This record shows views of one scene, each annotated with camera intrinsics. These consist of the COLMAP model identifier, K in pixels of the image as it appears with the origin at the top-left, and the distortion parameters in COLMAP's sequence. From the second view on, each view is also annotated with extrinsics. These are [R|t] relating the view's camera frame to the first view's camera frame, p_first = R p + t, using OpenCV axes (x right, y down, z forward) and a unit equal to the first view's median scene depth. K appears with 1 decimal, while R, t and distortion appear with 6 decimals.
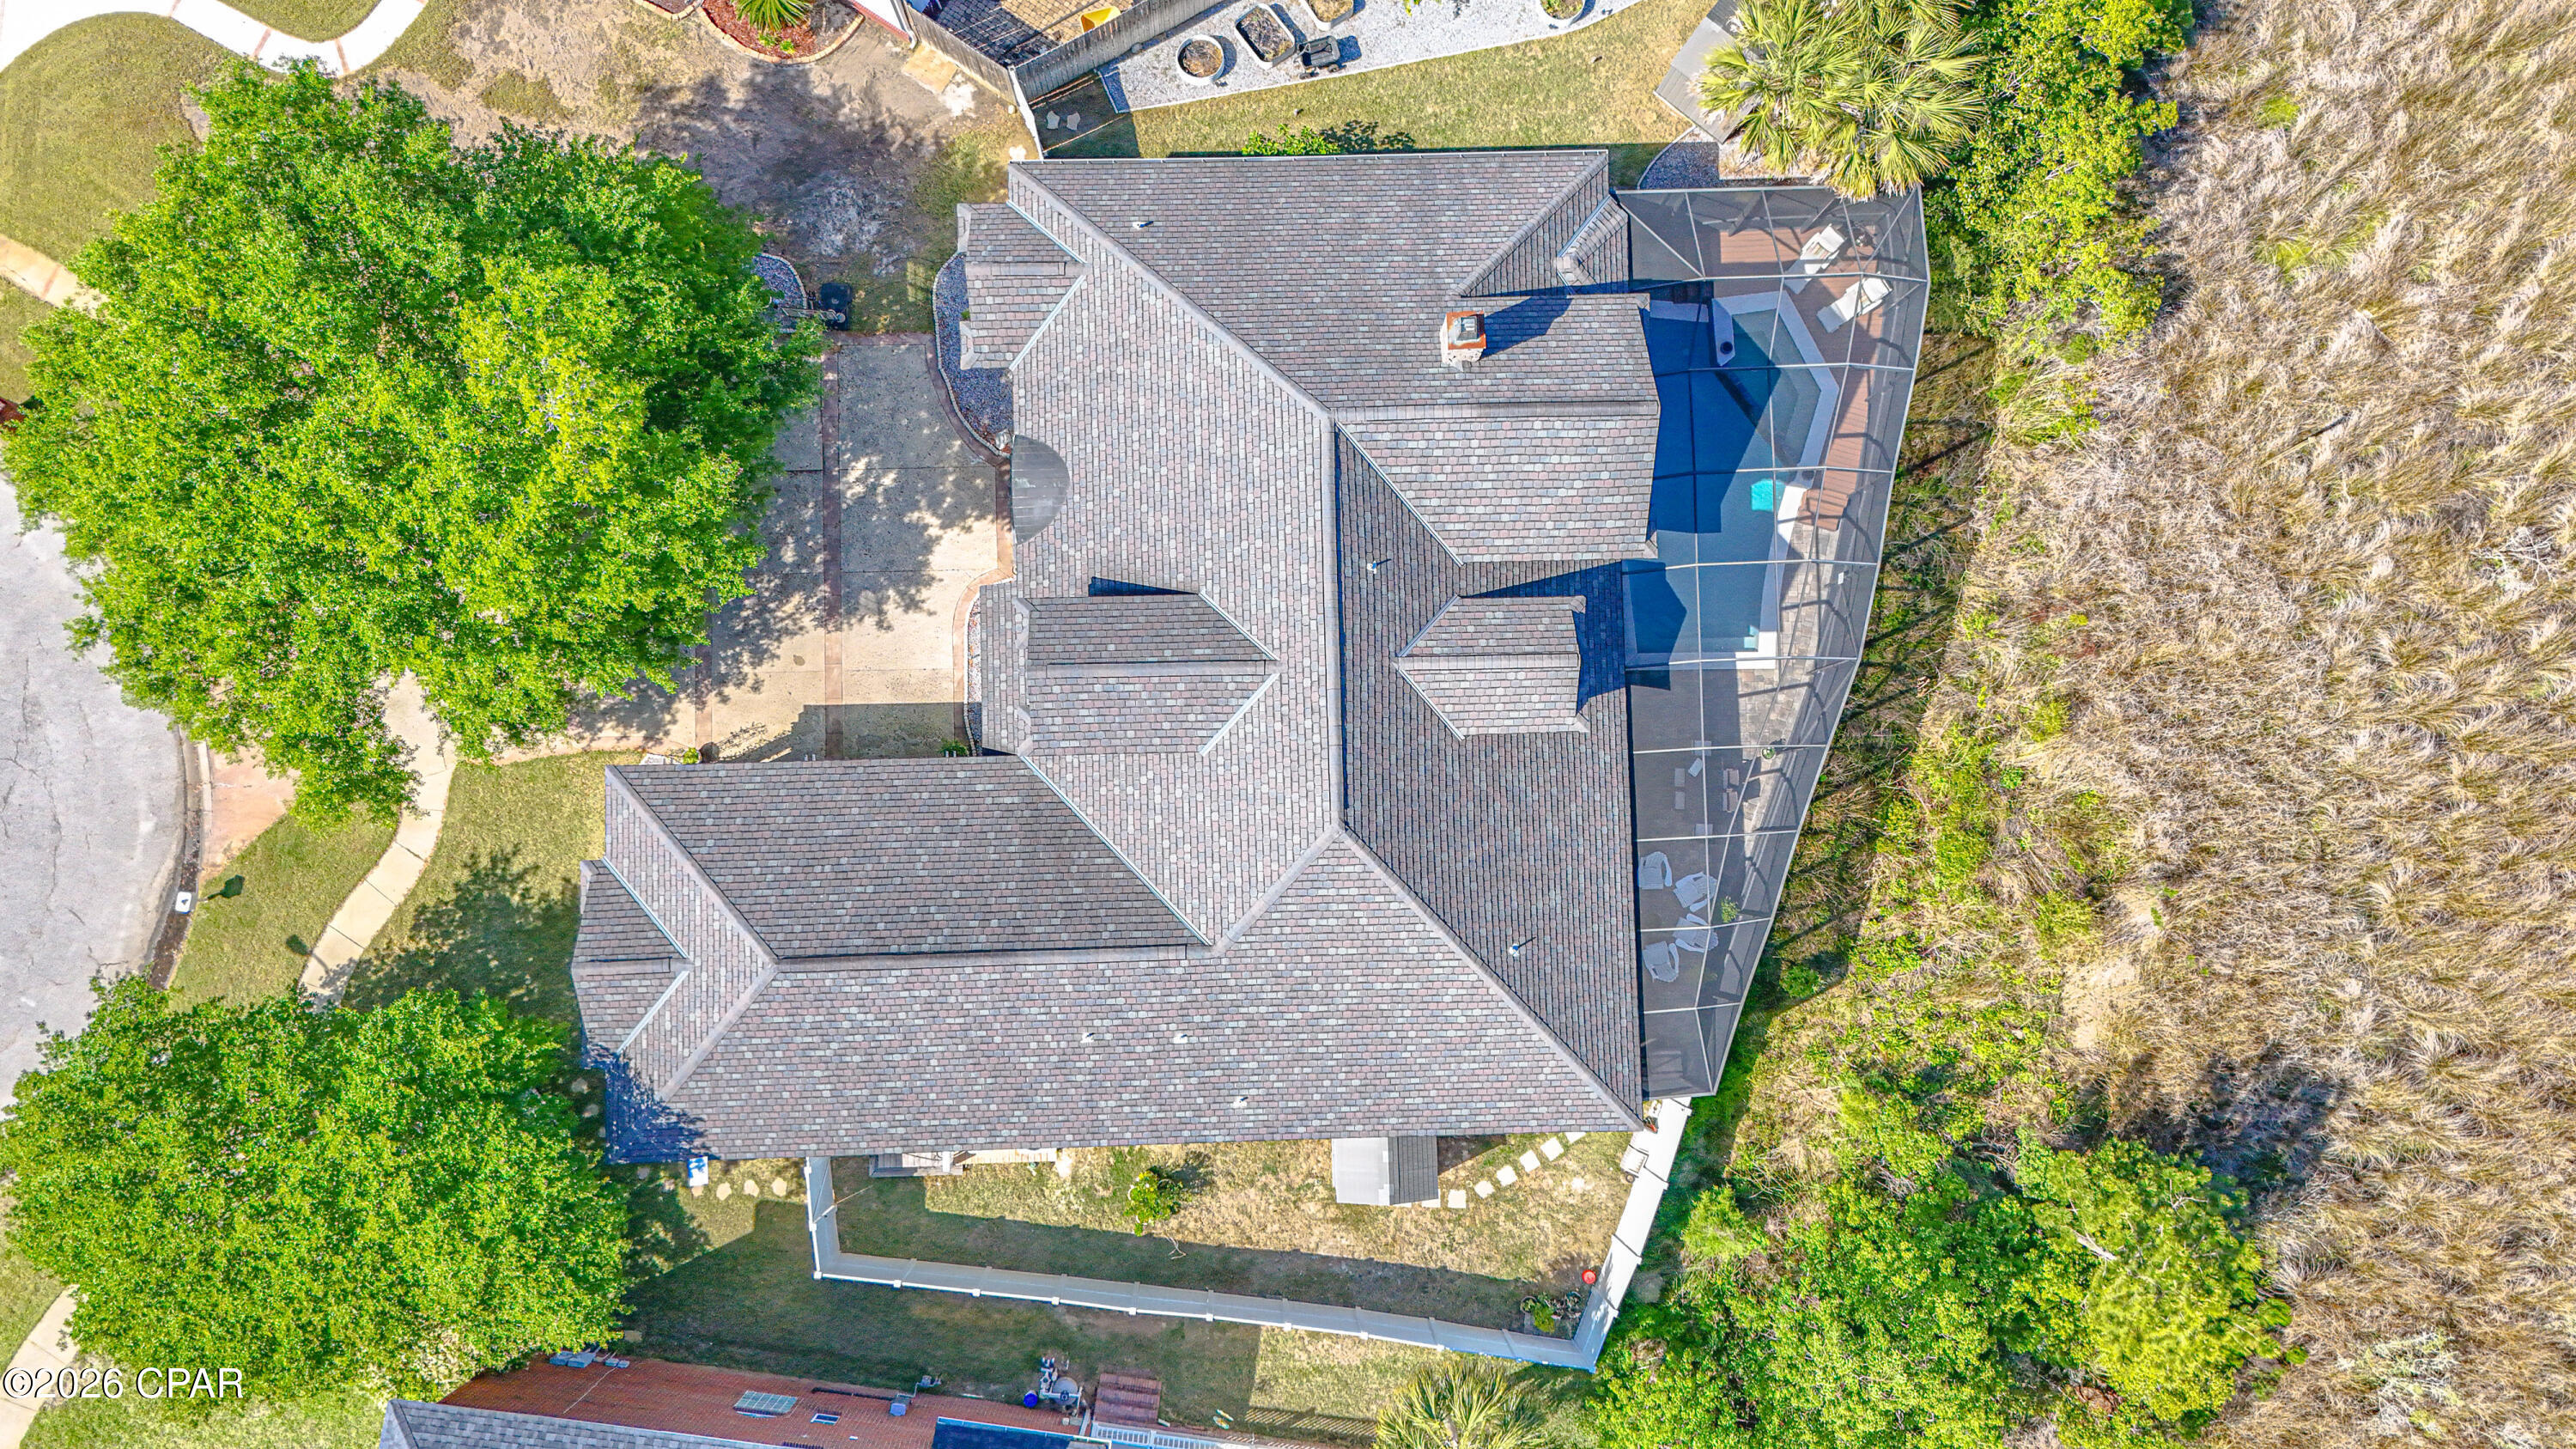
lens RADIAL K [[1882.3, 0, 1298.0], [0, 1882.3, 717.8], [0, 0, 1]] dist [0.042322, -0.031521]
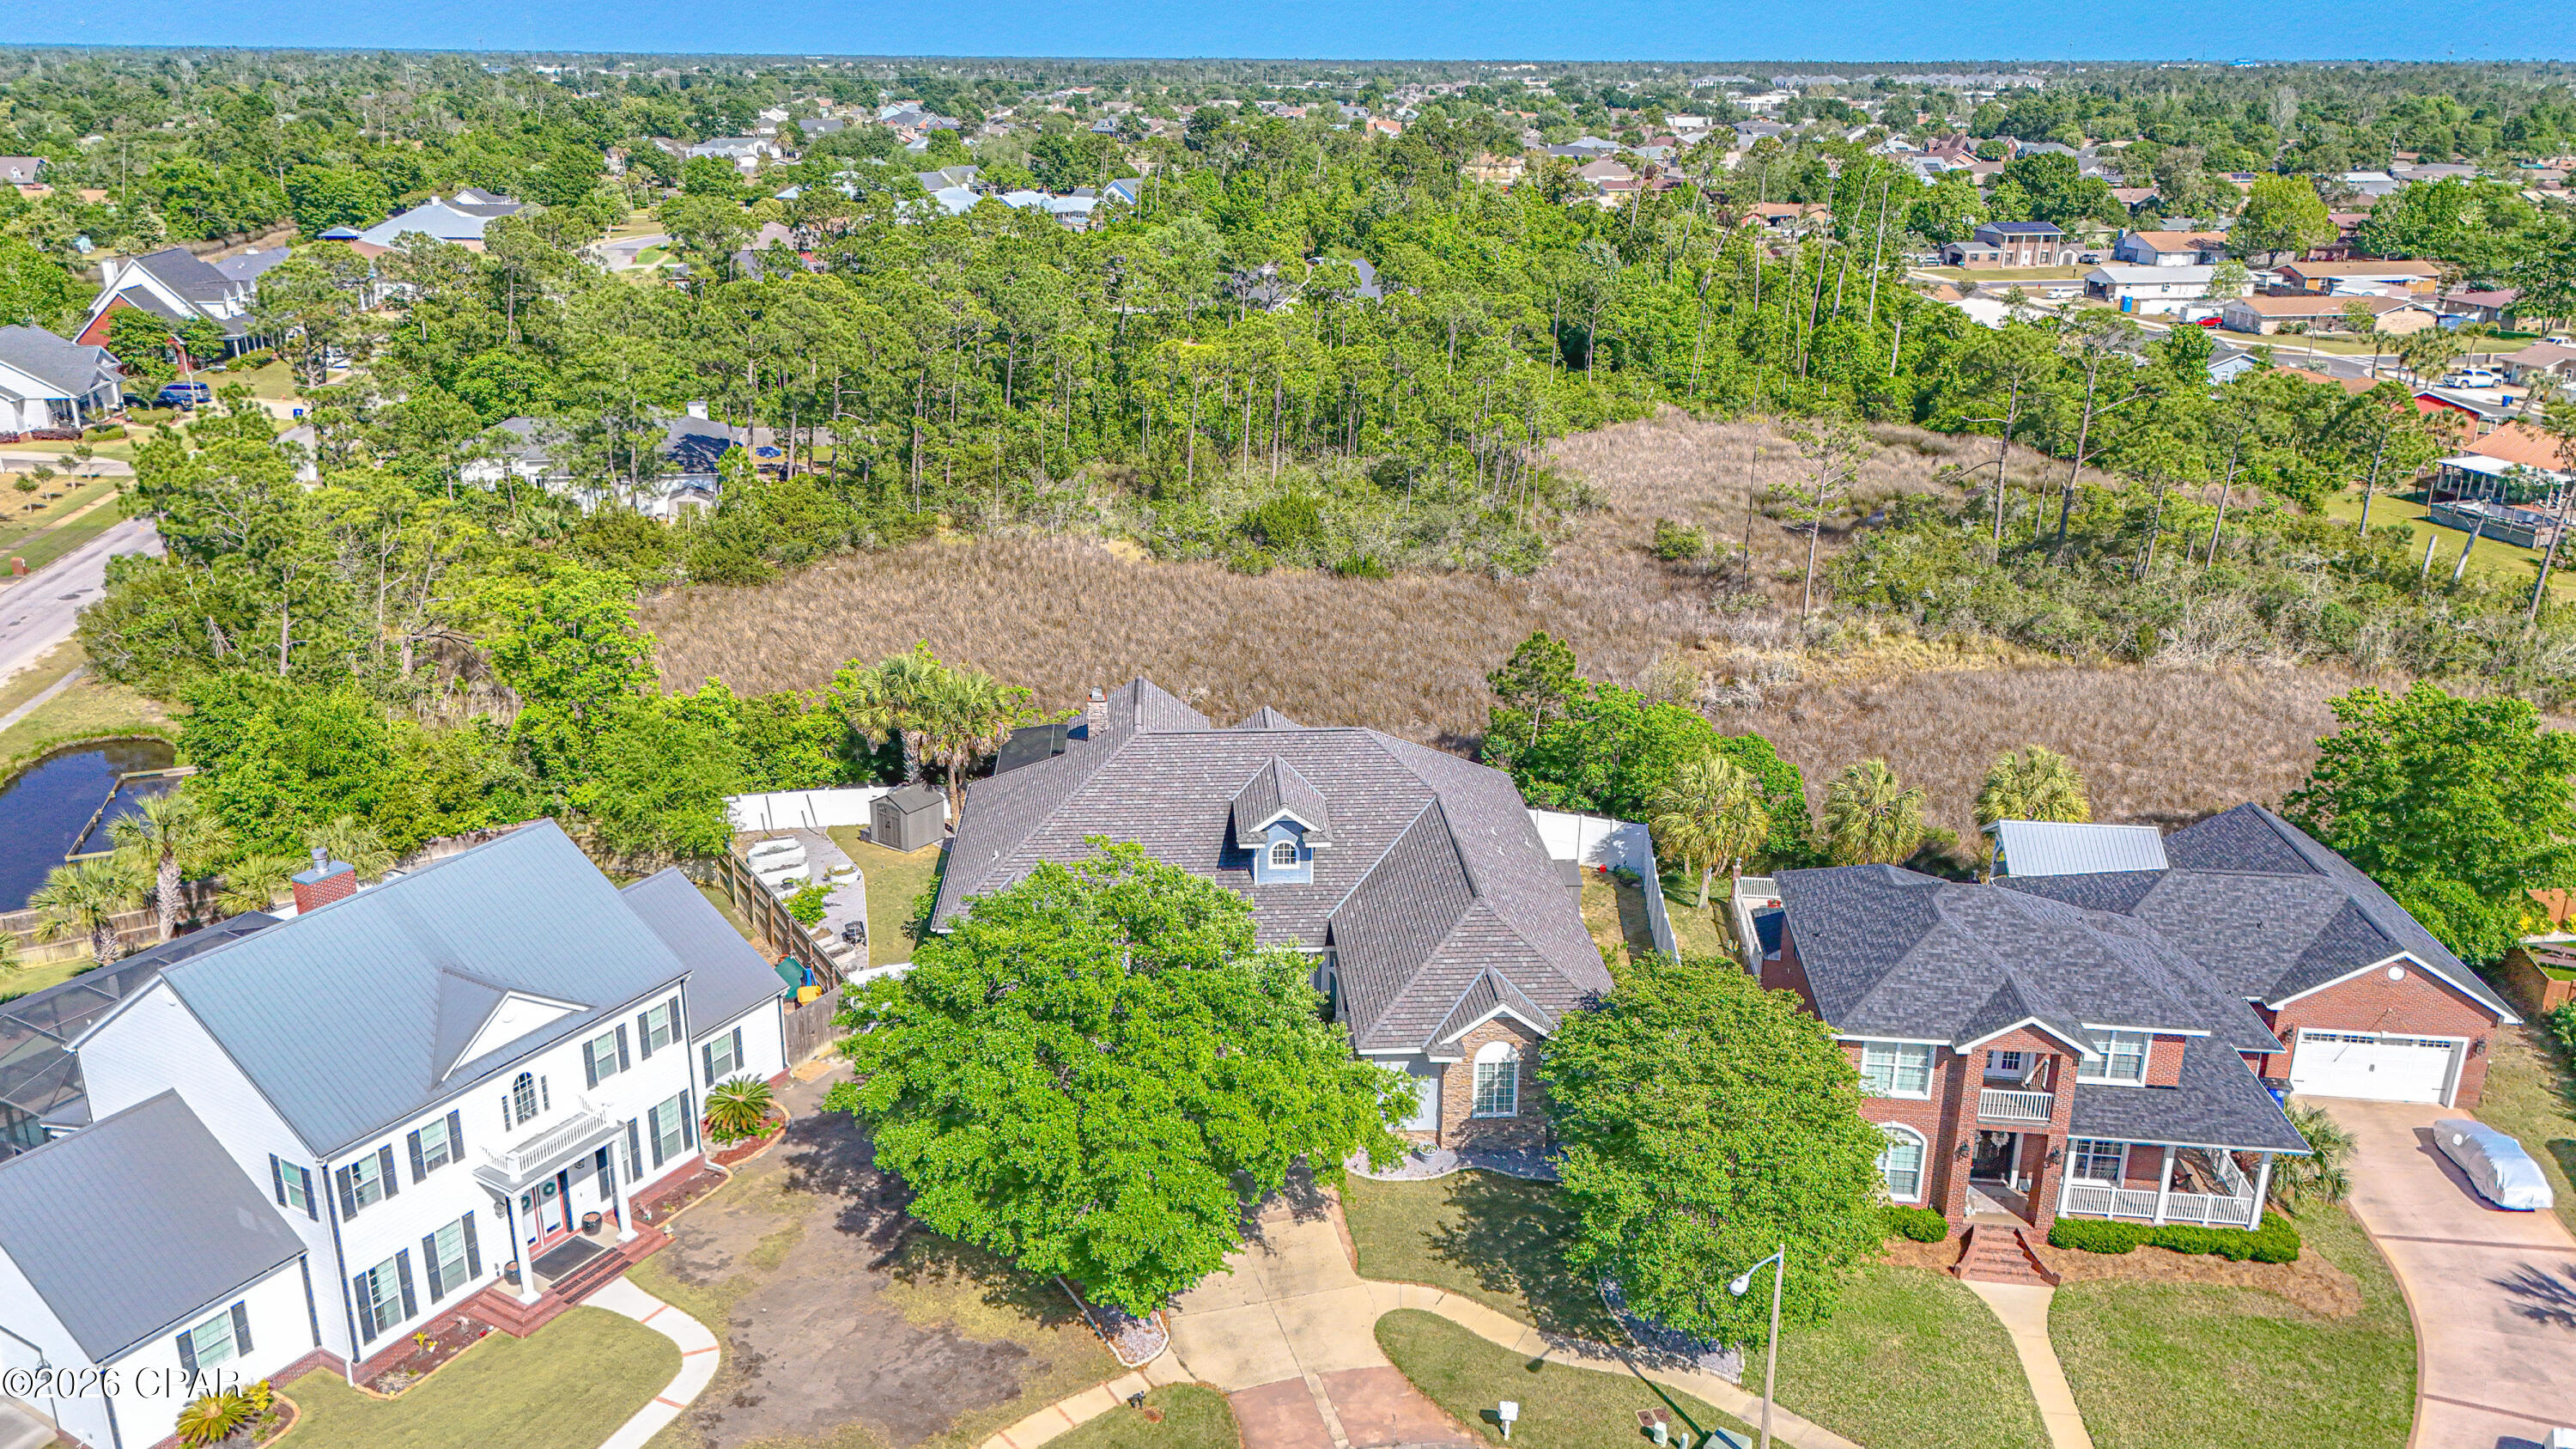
lens RADIAL K [[1882.3, 0, 1294.3], [0, 1882.3, 727.9], [0, 0, 1]] dist [0.042322, -0.031521]
pose [[-0.042655, -0.352980, 0.934658, -1.408445], [0.996525, 0.051964, 0.065103, -0.107896], [-0.071548, 0.934187, 0.349537, 0.294595]]
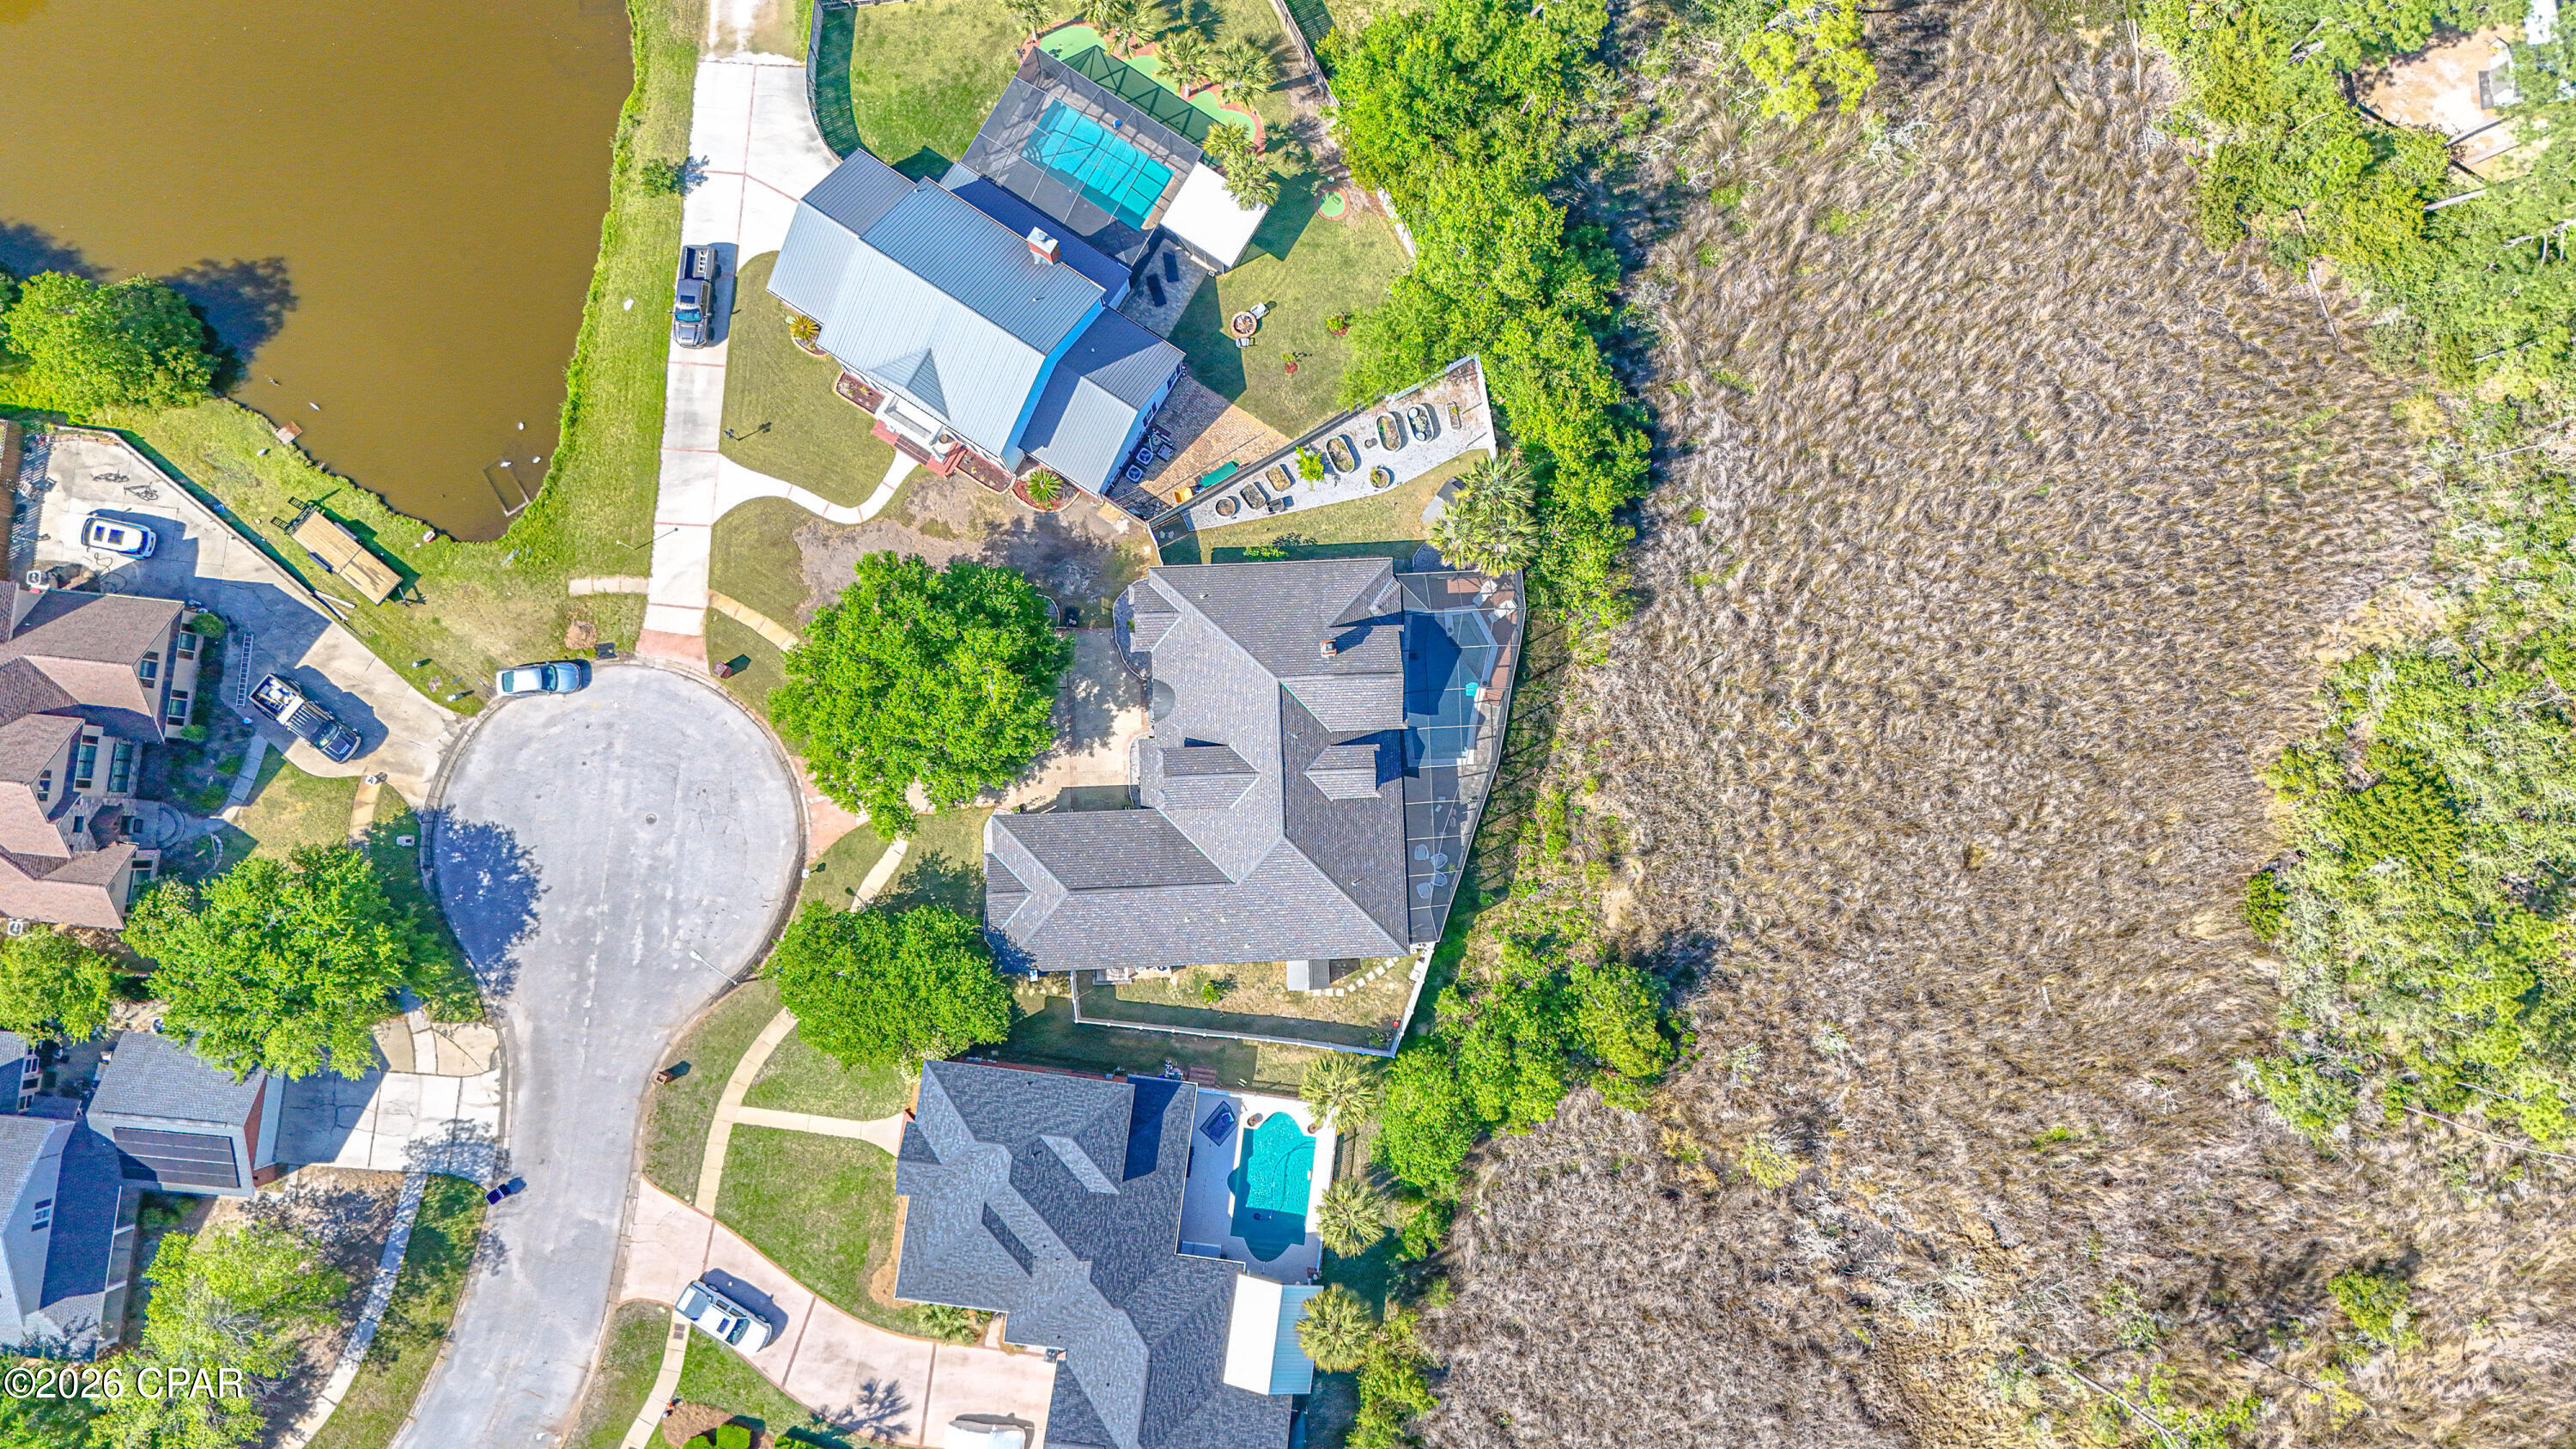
lens RADIAL K [[1882.3, 0, 1294.6], [0, 1882.3, 709.2], [0, 0, 1]] dist [0.042322, -0.031521]
pose [[0.999884, -0.013599, -0.006929, 0.048375], [0.013542, 0.999875, -0.008211, -0.081153], [0.007039, 0.008116, 0.999942, -1.361360]]
